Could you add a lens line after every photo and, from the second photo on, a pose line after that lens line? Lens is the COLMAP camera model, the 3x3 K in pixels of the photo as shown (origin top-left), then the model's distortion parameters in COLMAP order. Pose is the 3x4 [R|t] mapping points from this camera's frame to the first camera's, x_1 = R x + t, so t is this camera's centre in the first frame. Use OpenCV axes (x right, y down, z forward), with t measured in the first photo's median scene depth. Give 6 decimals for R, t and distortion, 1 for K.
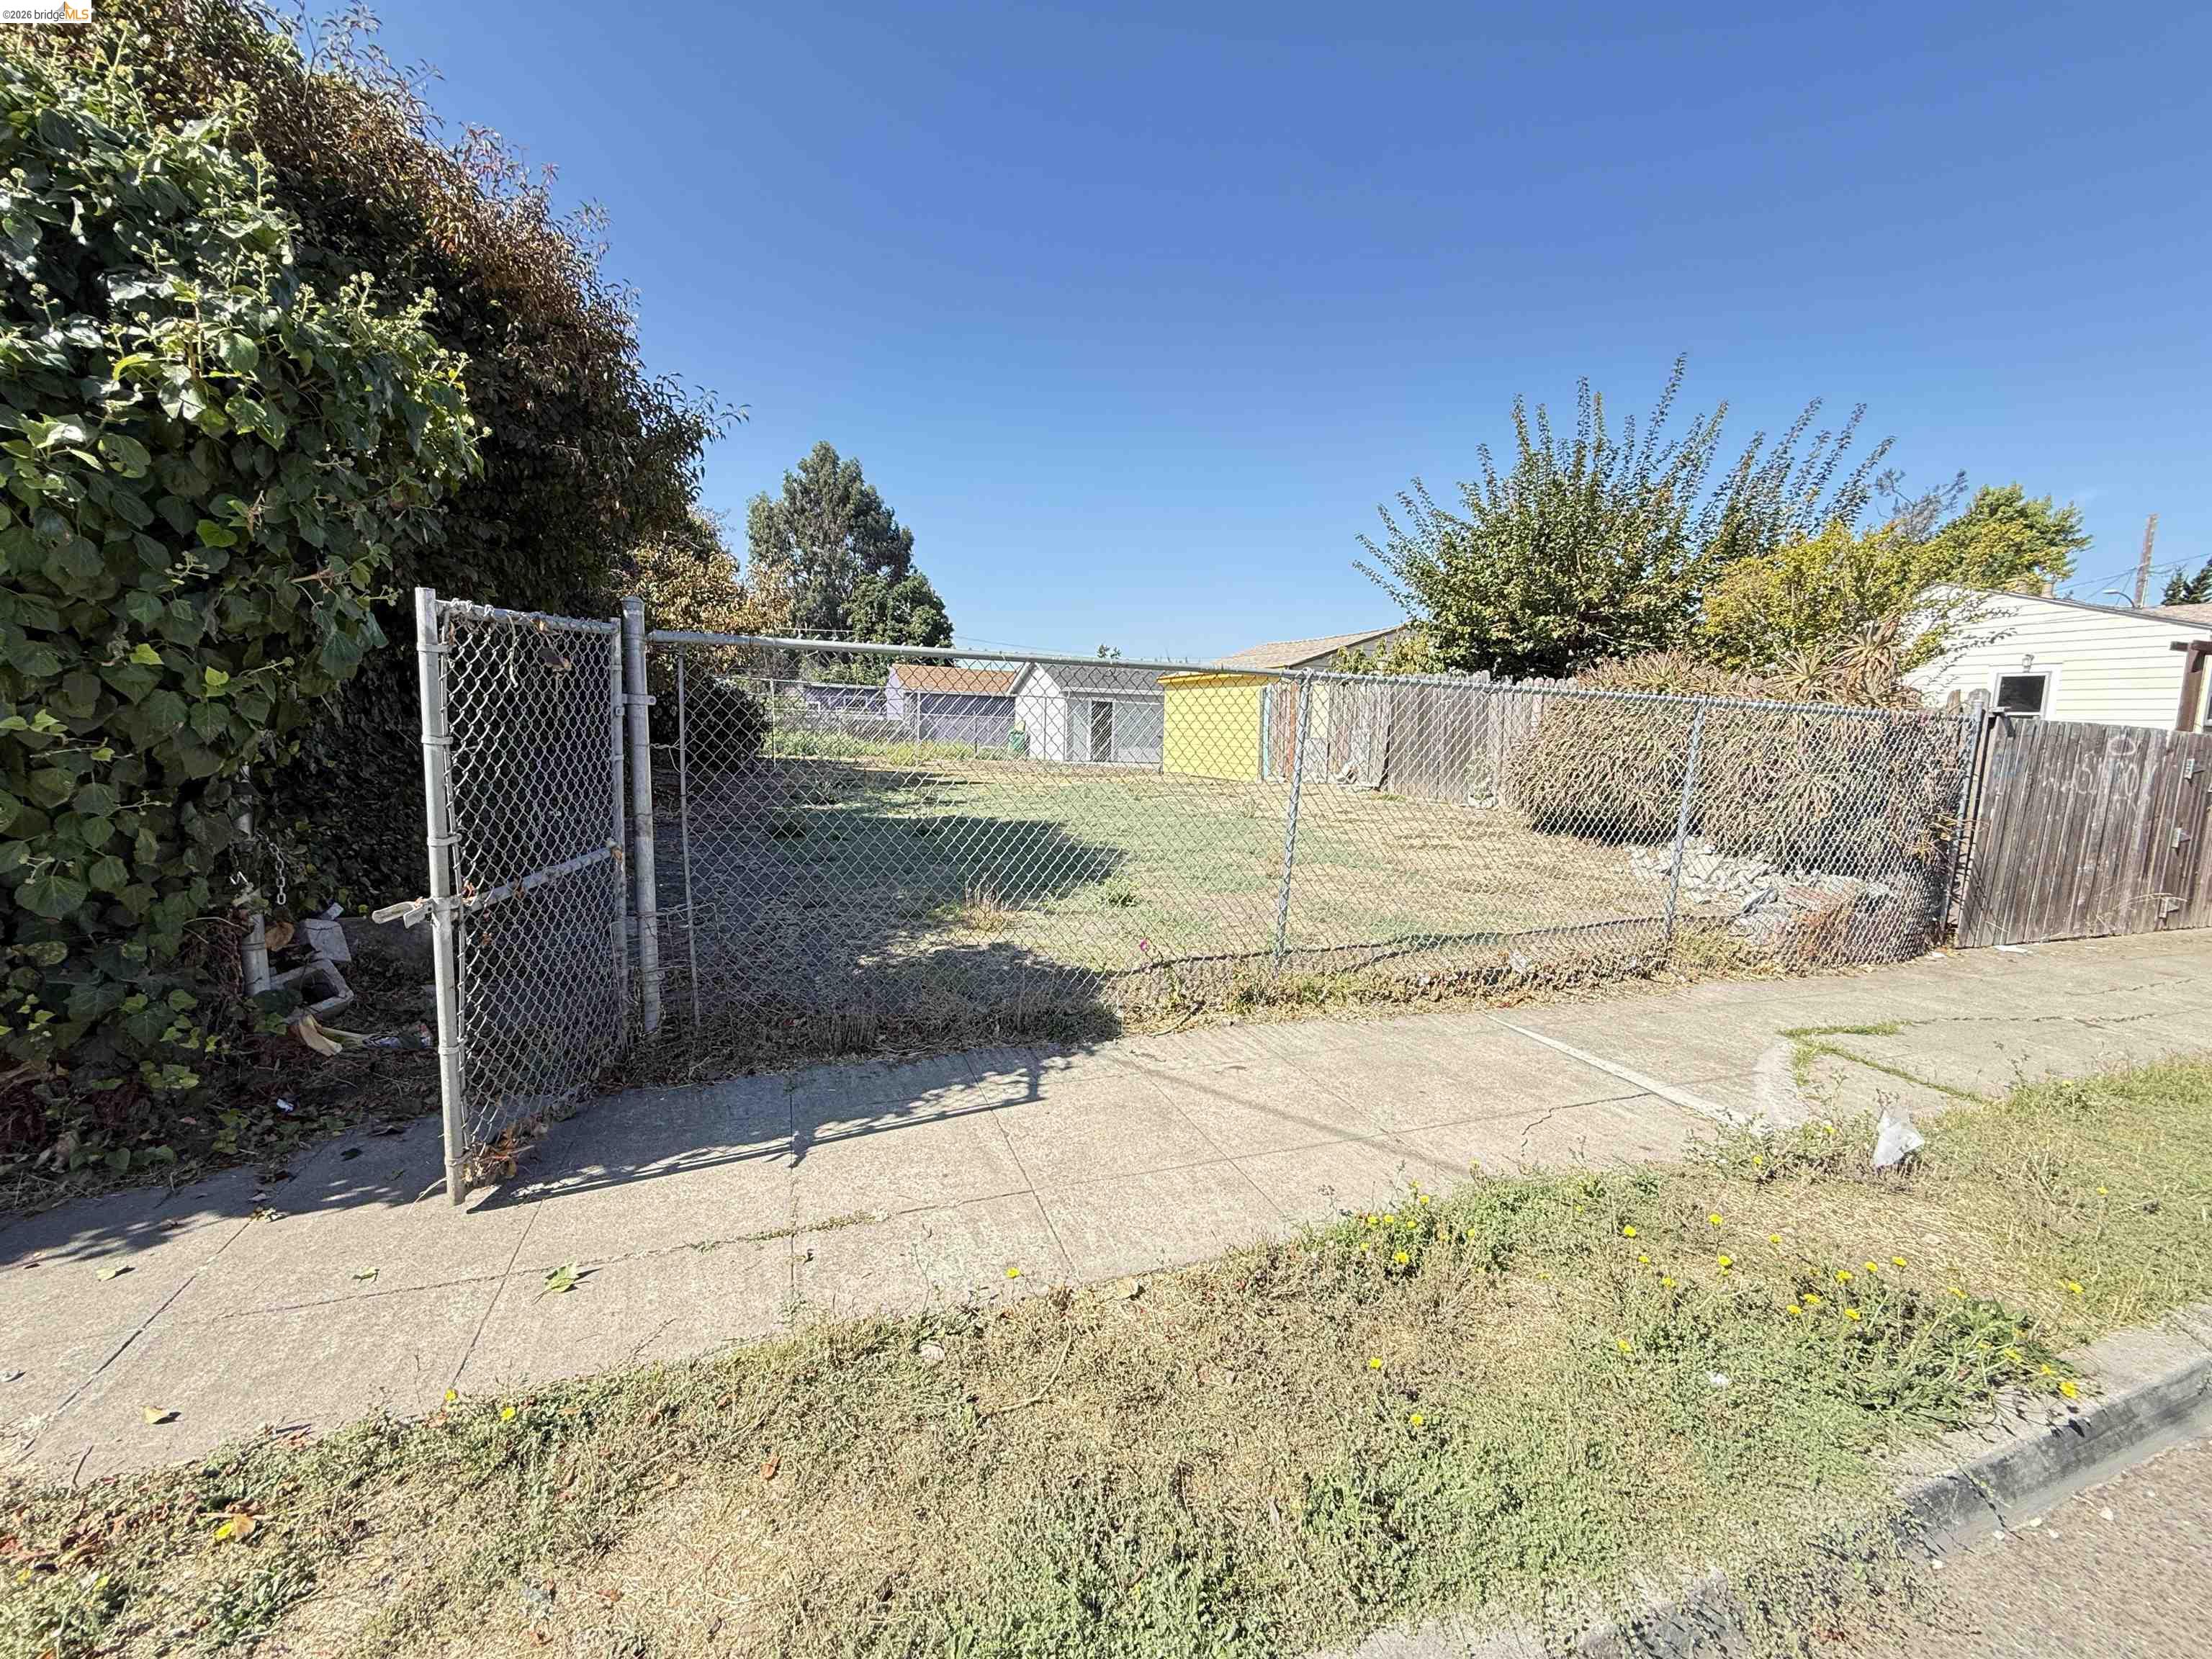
lens RADIAL K [[881.5, 0, 1100.6], [0, 881.5, 823.5], [0, 0, 1]] dist [0.001420, -0.000102]
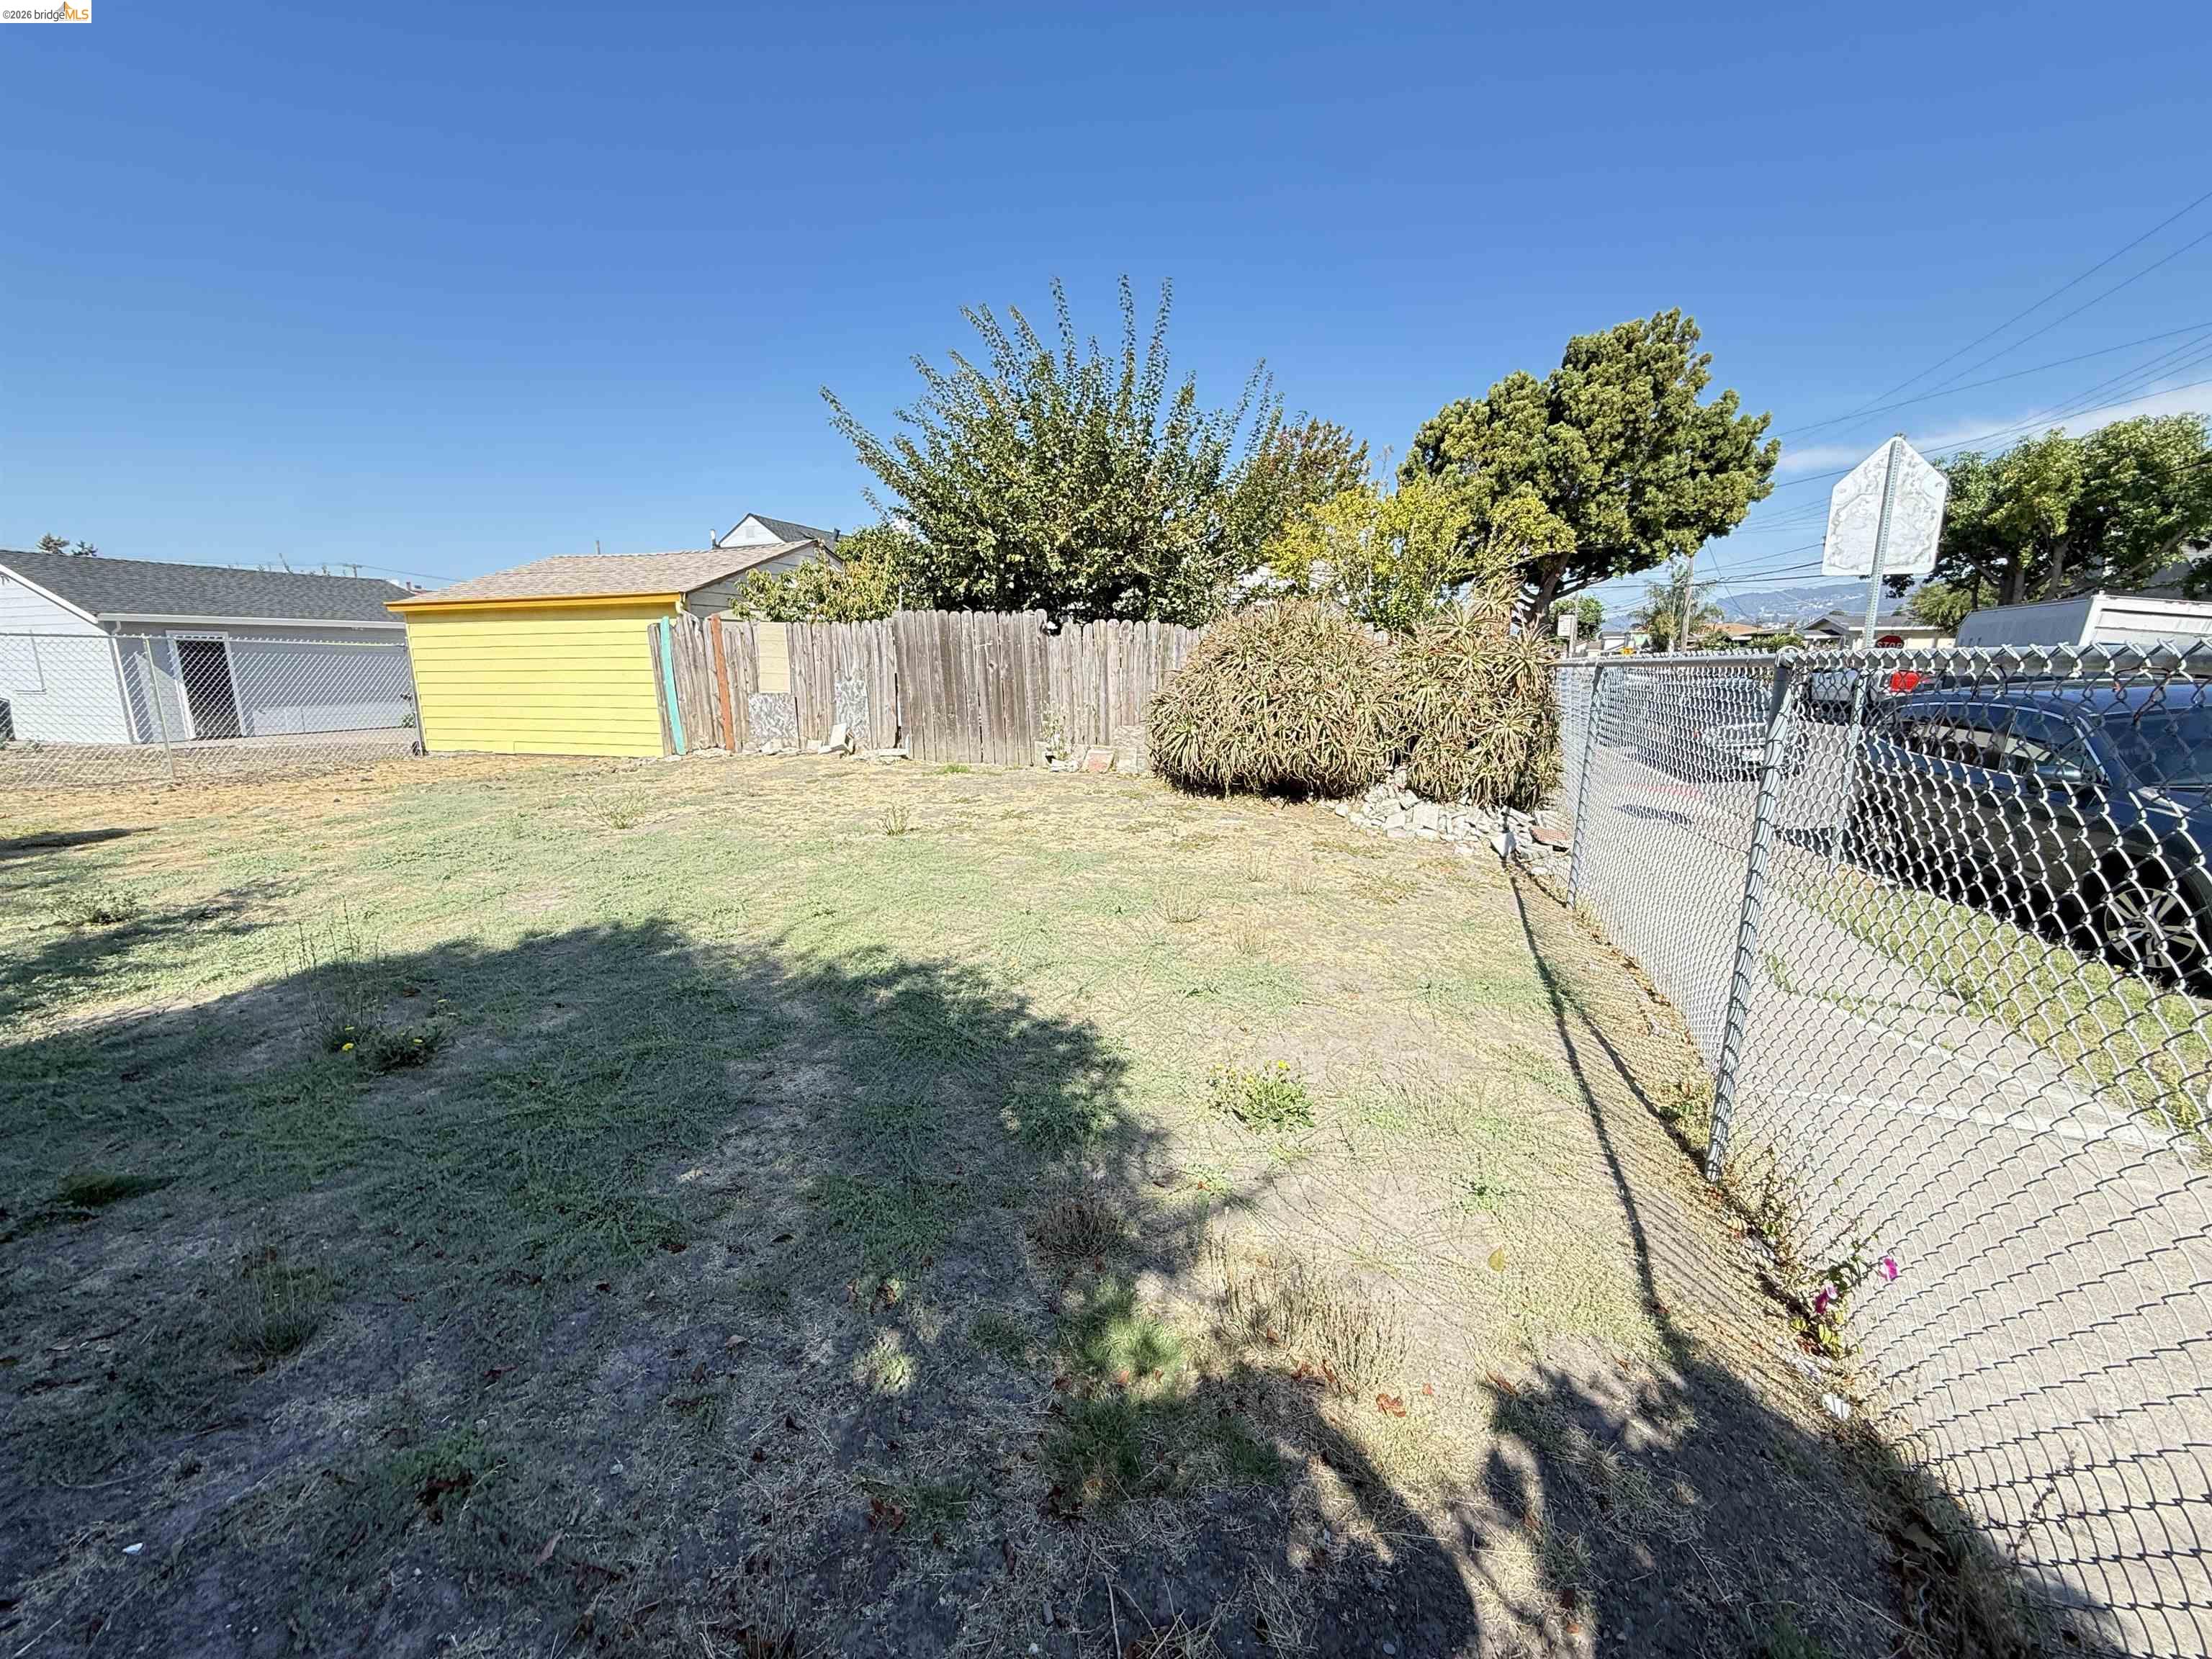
lens RADIAL K [[881.5, 0, 1100.6], [0, 881.5, 823.5], [0, 0, 1]] dist [0.001420, -0.000102]
pose [[0.636667, -0.174638, 0.751104, -0.480517], [0.108670, 0.984617, 0.136819, -0.184807], [-0.763444, -0.005485, 0.645851, 0.934470]]
